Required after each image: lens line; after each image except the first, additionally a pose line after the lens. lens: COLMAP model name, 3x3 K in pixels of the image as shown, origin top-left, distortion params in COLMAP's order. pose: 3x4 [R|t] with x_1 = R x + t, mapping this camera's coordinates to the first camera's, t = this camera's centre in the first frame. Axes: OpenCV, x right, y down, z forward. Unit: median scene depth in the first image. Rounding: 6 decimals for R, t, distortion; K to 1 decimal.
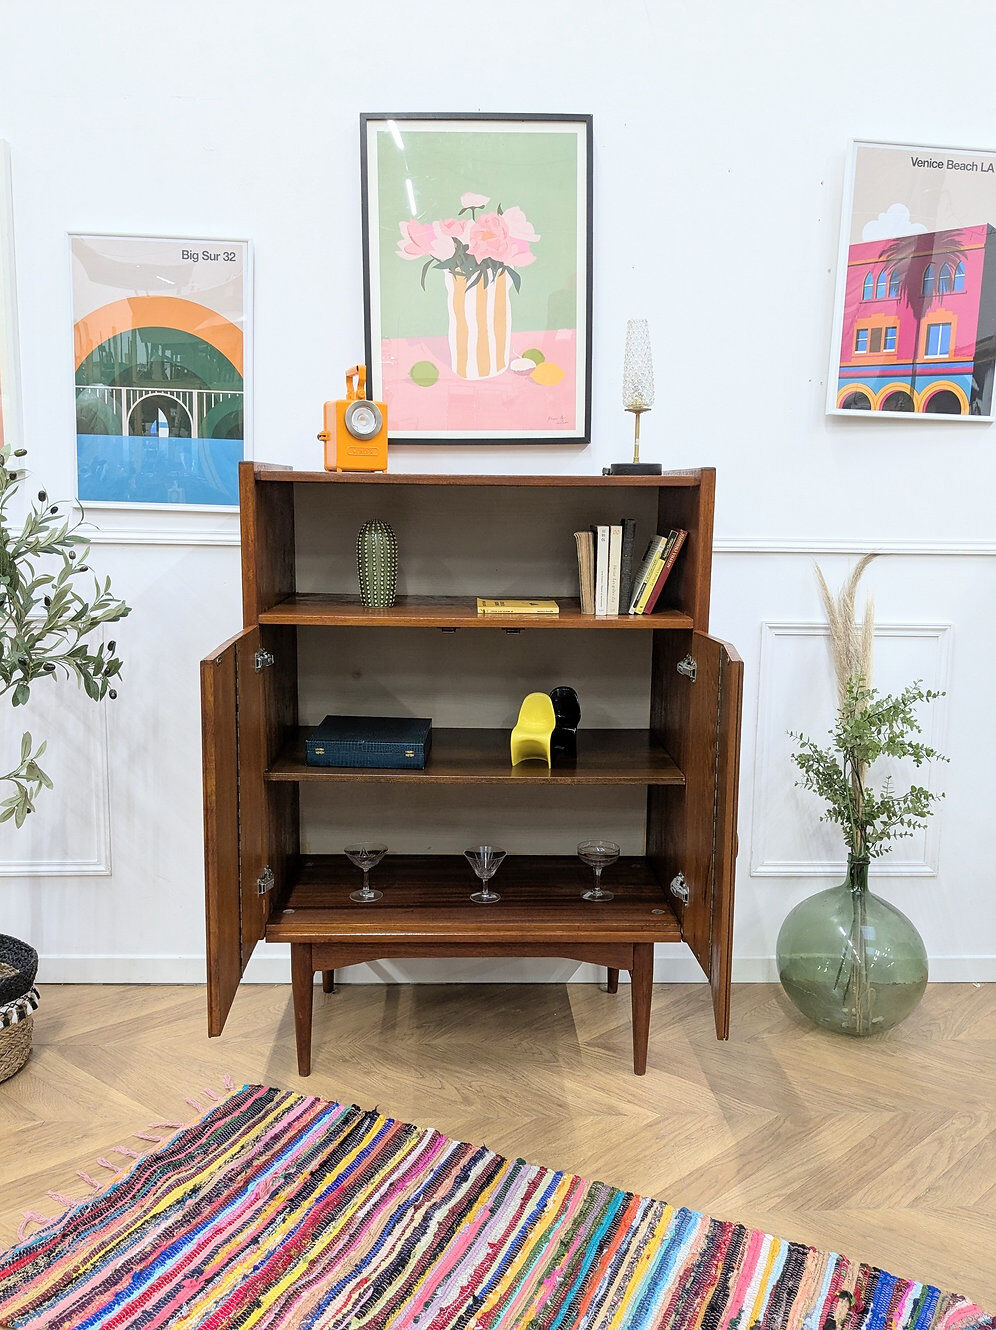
lens RADIAL K [[1048.4, 0, 485.1], [0, 1048.4, 658.9], [0, 0, 1]] dist [0.049514, -0.090970]
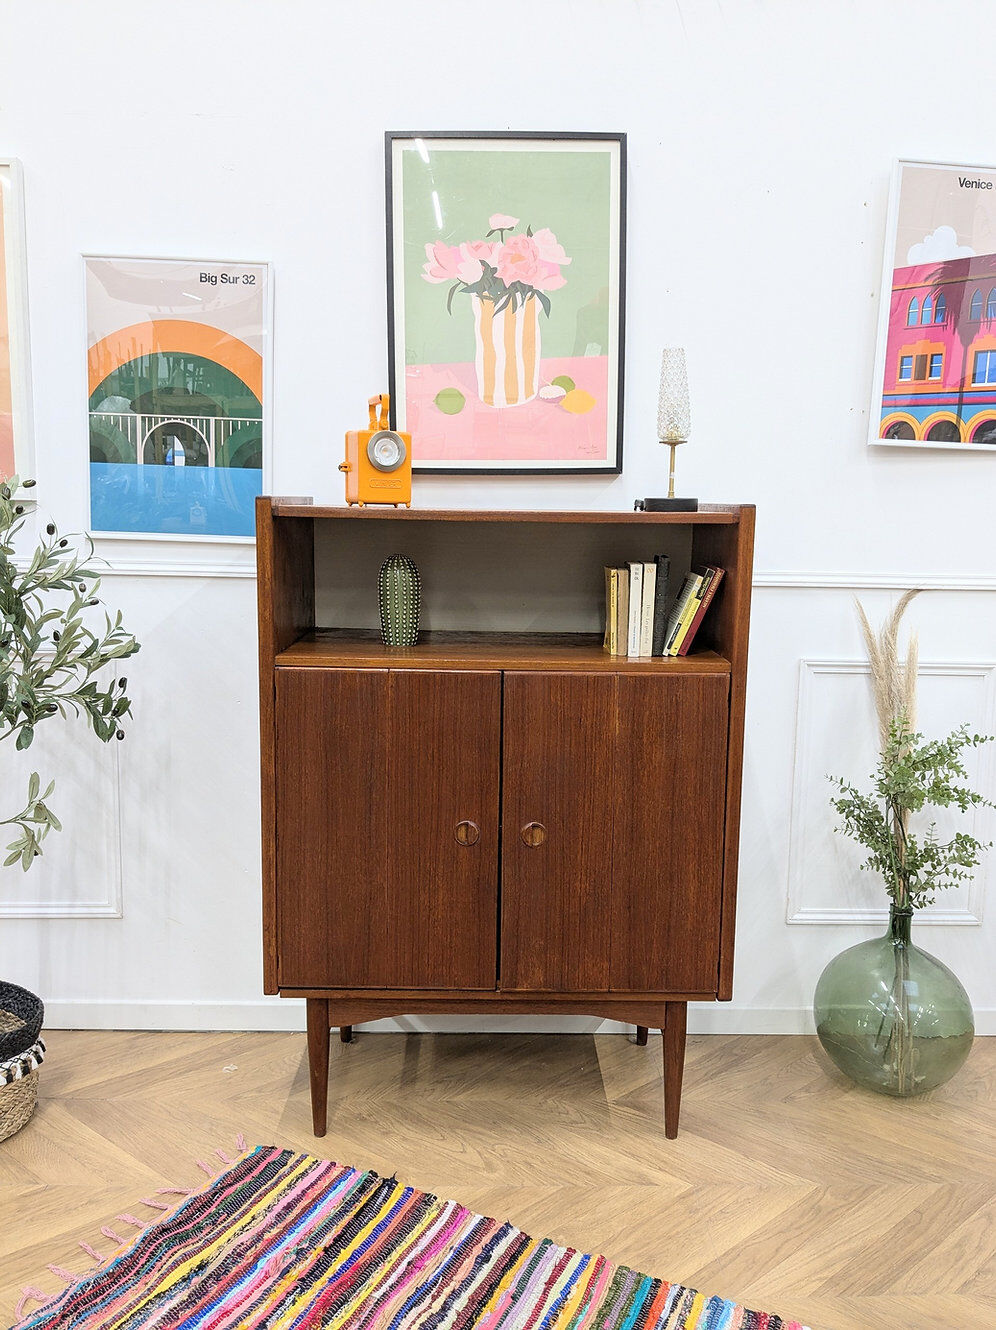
lens RADIAL K [[1048.4, 0, 499.4], [0, 1048.4, 661.7], [0, 0, 1]] dist [0.049514, -0.090970]
pose [[0.999931, 0.006005, -0.010085, -0.001368], [-0.006074, 0.999958, -0.006820, -0.026742], [0.010044, 0.006881, 0.999926, 0.040297]]
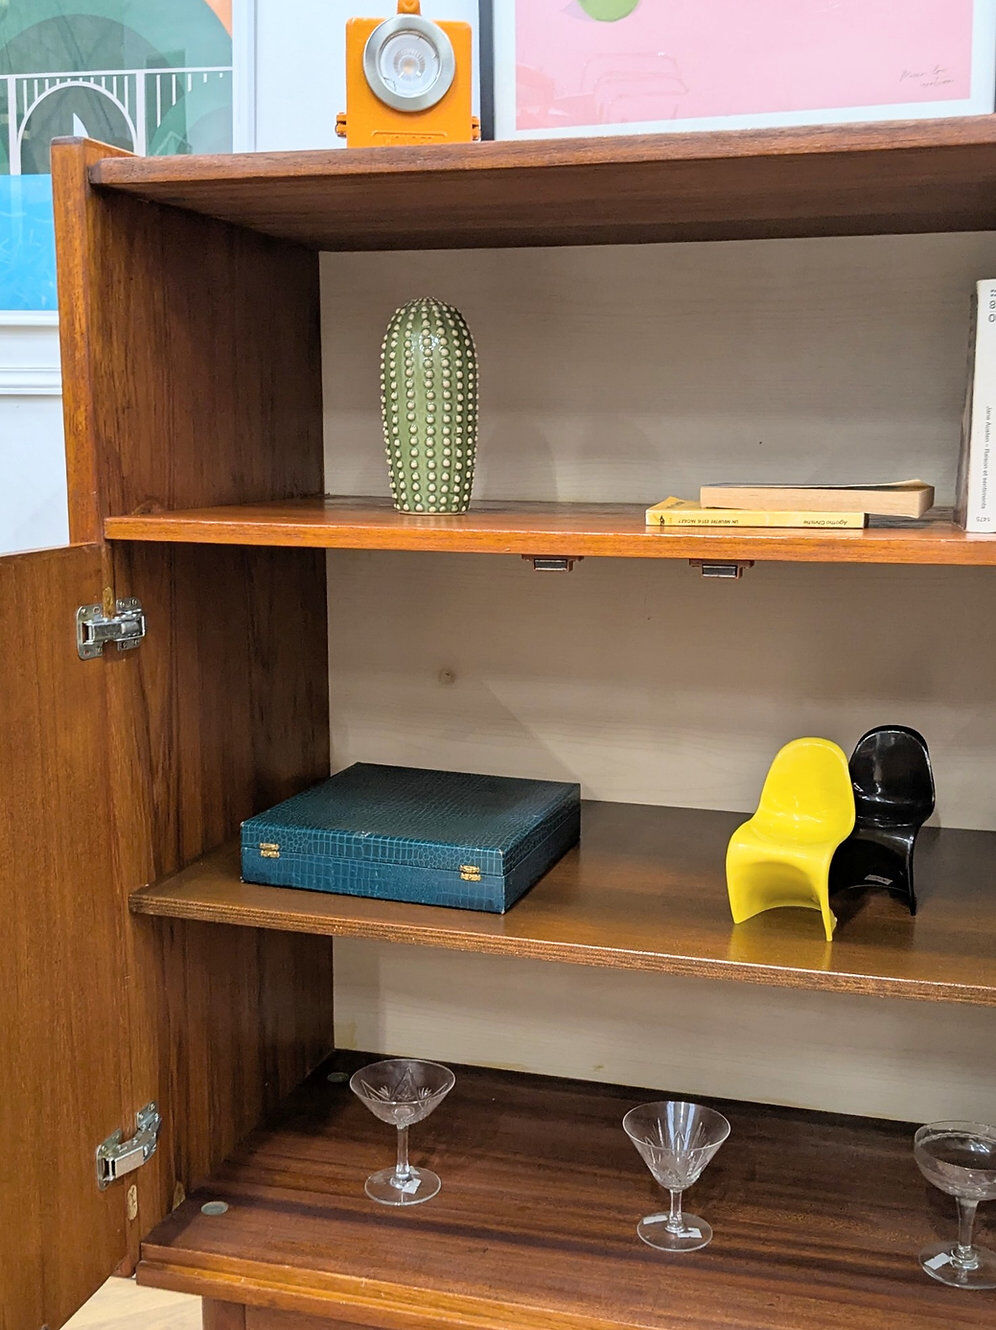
lens RADIAL K [[1436.2, 0, 521.9], [0, 1436.2, 670.6], [0, 0, 1]] dist [0.017555, 0.000000]
pose [[0.957889, 0.038991, -0.284479, 0.090912], [-0.037992, 0.999237, 0.009032, 0.005957], [0.284614, 0.002156, 0.958640, 0.430217]]
